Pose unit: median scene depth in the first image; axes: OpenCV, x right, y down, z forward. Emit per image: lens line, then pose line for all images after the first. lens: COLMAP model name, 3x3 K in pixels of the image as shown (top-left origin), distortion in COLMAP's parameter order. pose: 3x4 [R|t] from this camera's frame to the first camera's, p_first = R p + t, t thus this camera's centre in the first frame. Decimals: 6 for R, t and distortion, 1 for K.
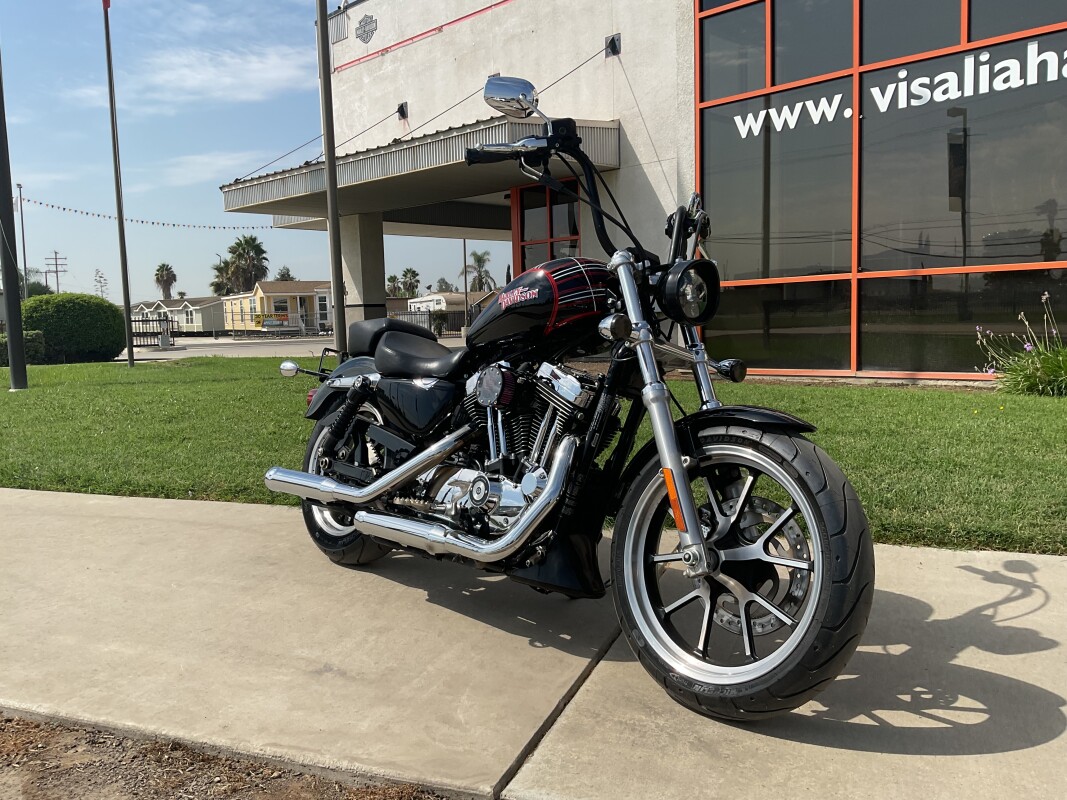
lens RADIAL K [[871.4, 0, 540.0], [0, 871.4, 409.9], [0, 0, 1]] dist [0.036824, -0.079323]
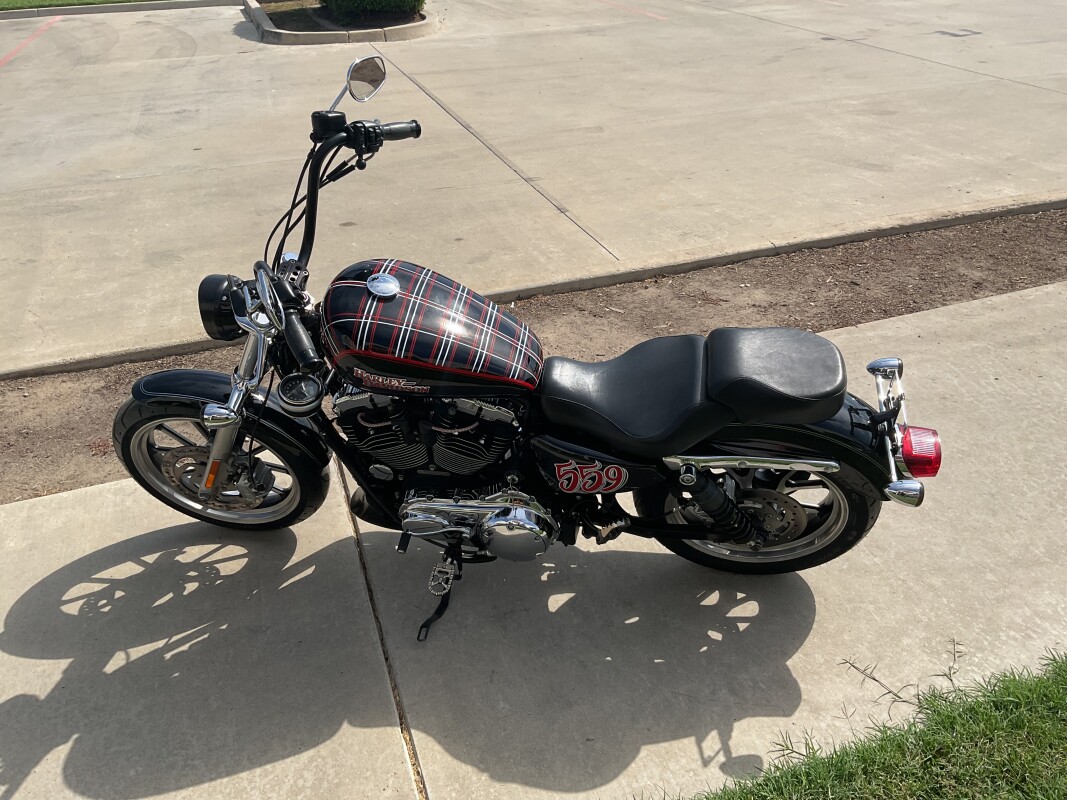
lens RADIAL K [[871.4, 0, 536.0], [0, 871.4, 397.0], [0, 0, 1]] dist [0.036824, -0.079323]
pose [[-0.765967, 0.366465, -0.528203, 0.118670], [-0.025512, 0.803645, 0.594562, -0.166221], [0.642374, 0.468890, -0.606216, 0.471397]]
